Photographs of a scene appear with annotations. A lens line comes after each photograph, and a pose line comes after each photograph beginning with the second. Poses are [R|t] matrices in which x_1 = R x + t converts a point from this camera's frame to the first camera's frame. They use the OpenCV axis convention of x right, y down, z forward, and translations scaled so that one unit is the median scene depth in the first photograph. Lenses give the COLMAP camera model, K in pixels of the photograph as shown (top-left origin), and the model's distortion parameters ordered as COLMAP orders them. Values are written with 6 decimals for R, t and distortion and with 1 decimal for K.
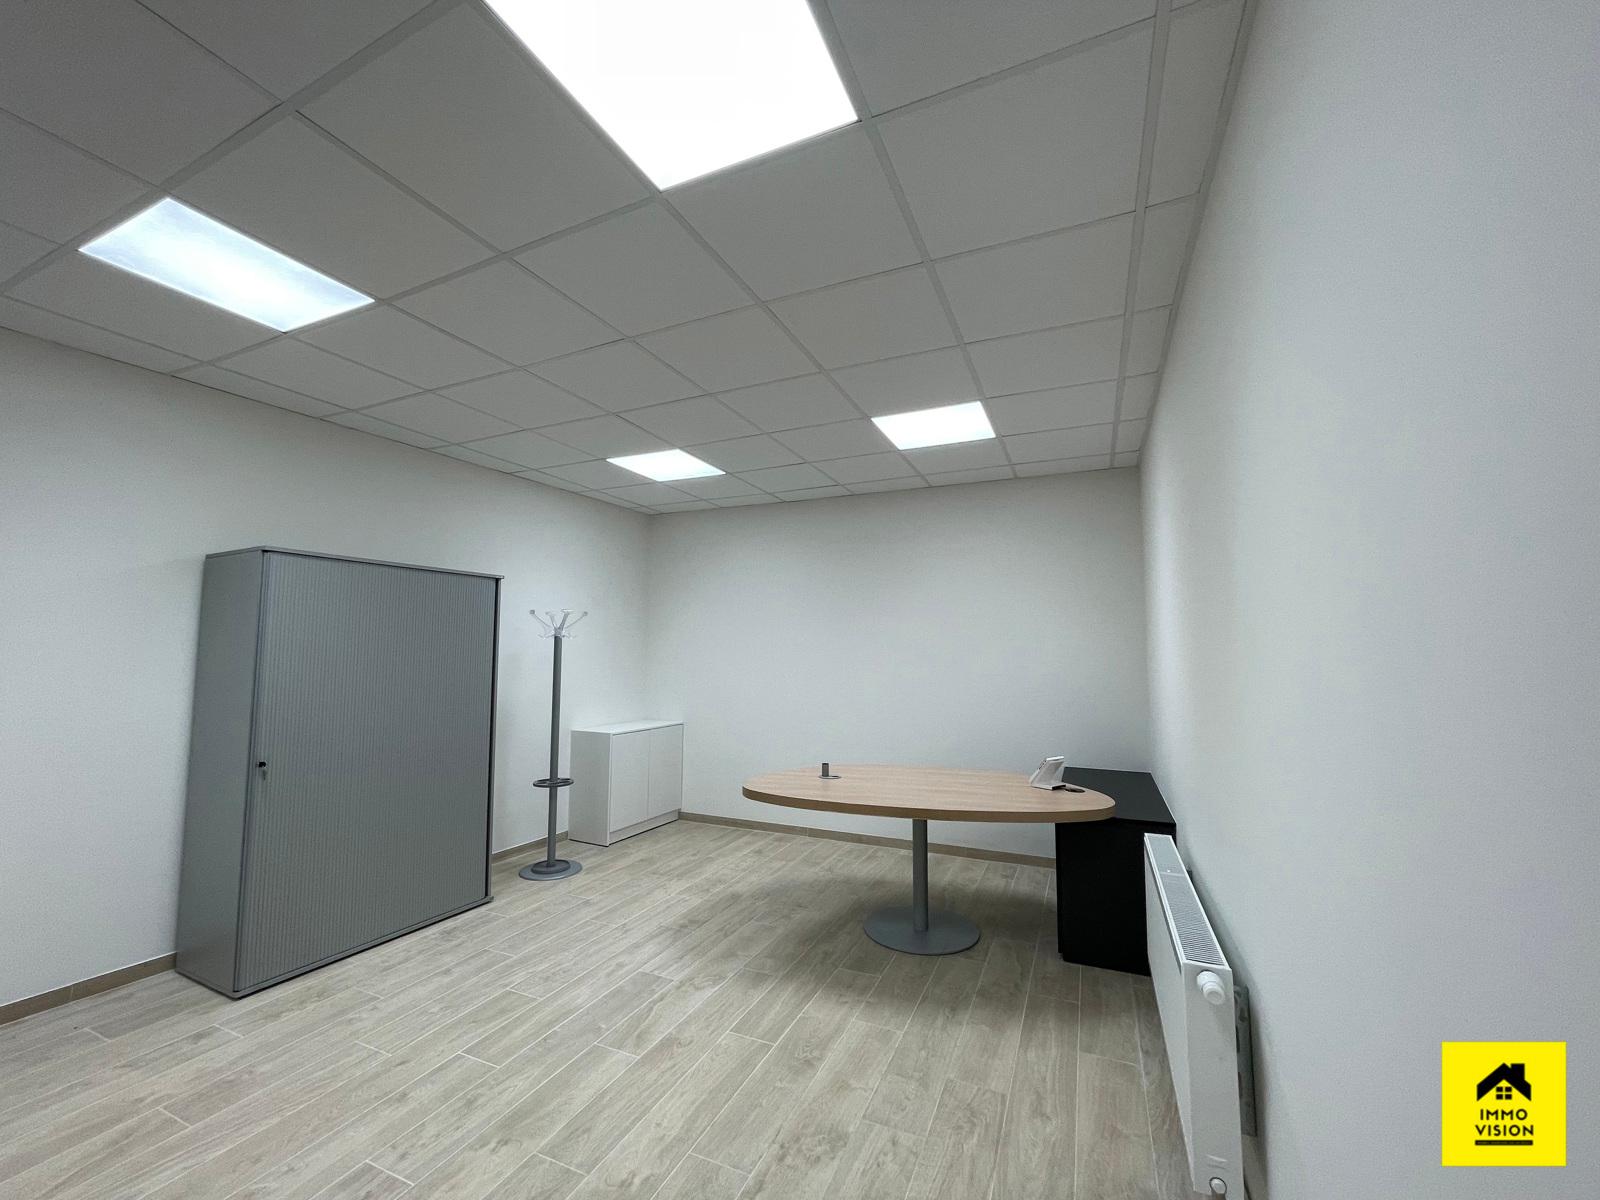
lens RADIAL K [[650.3, 0, 792.5], [0, 650.3, 606.7], [0, 0, 1]] dist [0.007205, -0.000053]
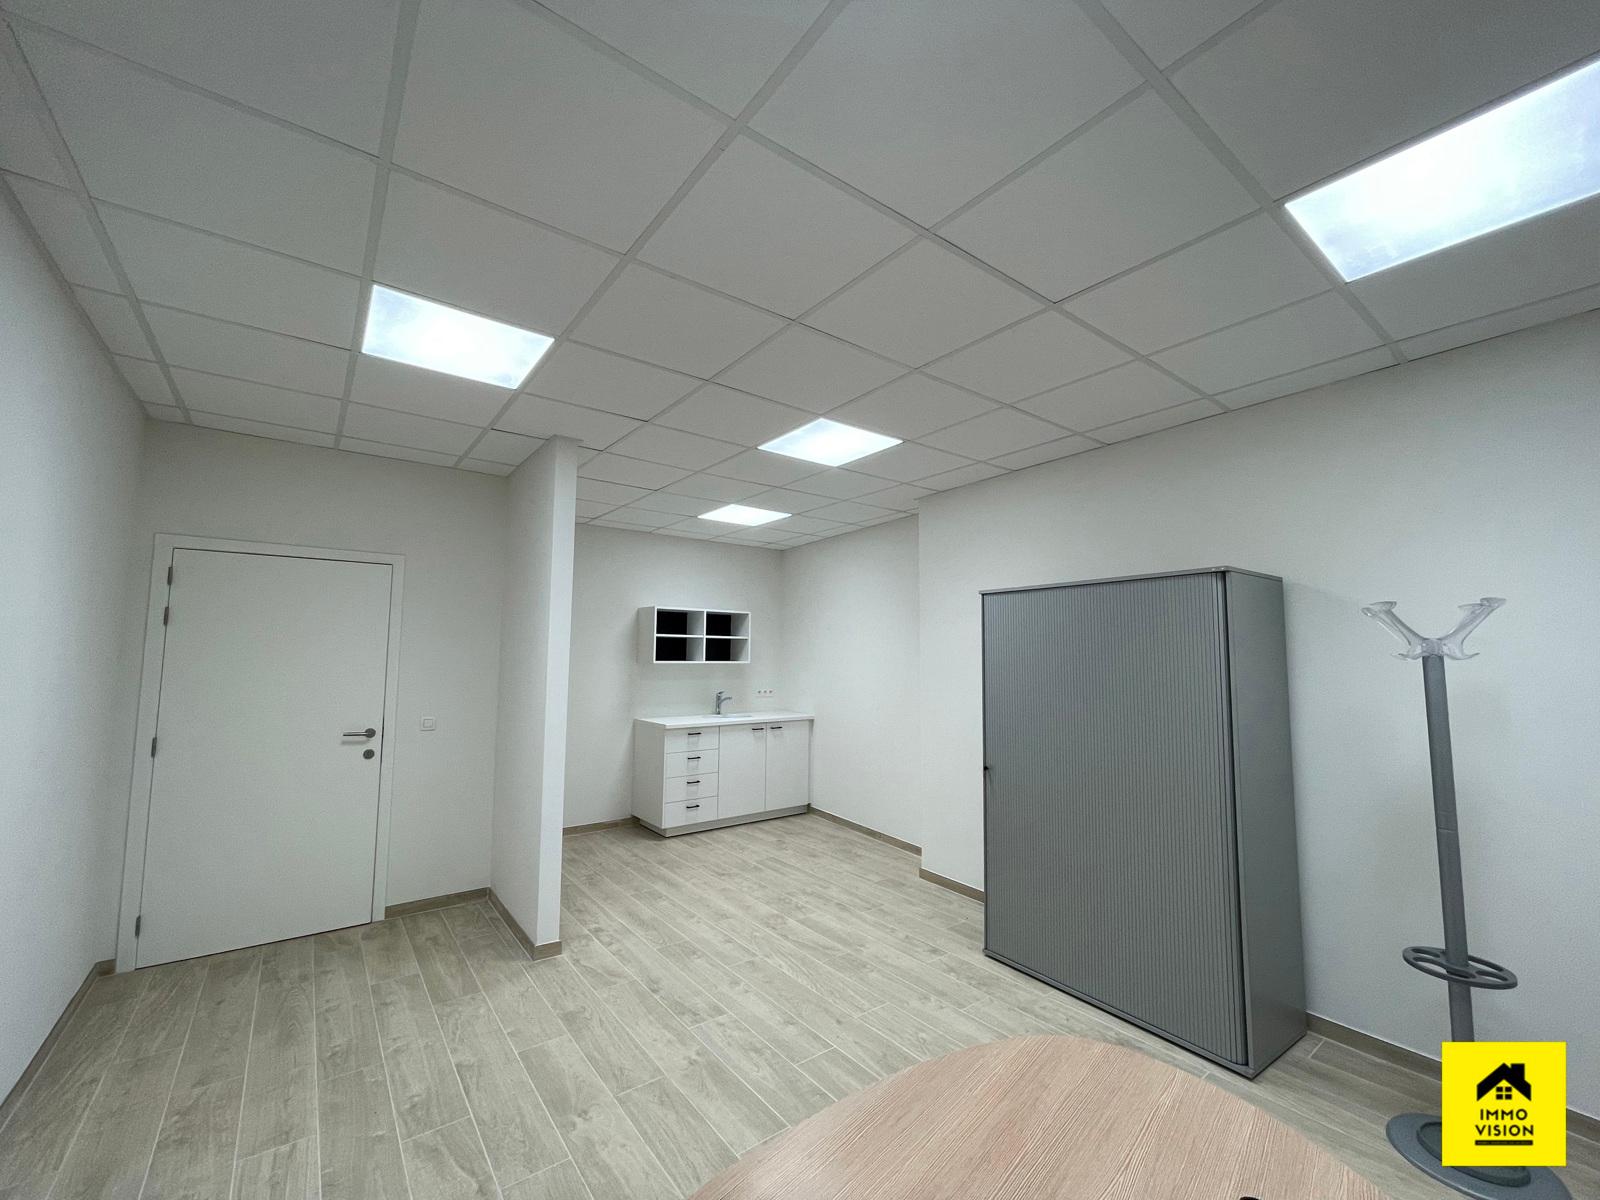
lens RADIAL K [[650.3, 0, 787.8], [0, 650.3, 600.6], [0, 0, 1]] dist [0.007205, -0.000053]
pose [[-0.483551, -0.090070, -0.870670, 0.487762], [0.057782, 0.989237, -0.134426, 0.085564], [0.873407, -0.115311, -0.473142, 1.397432]]
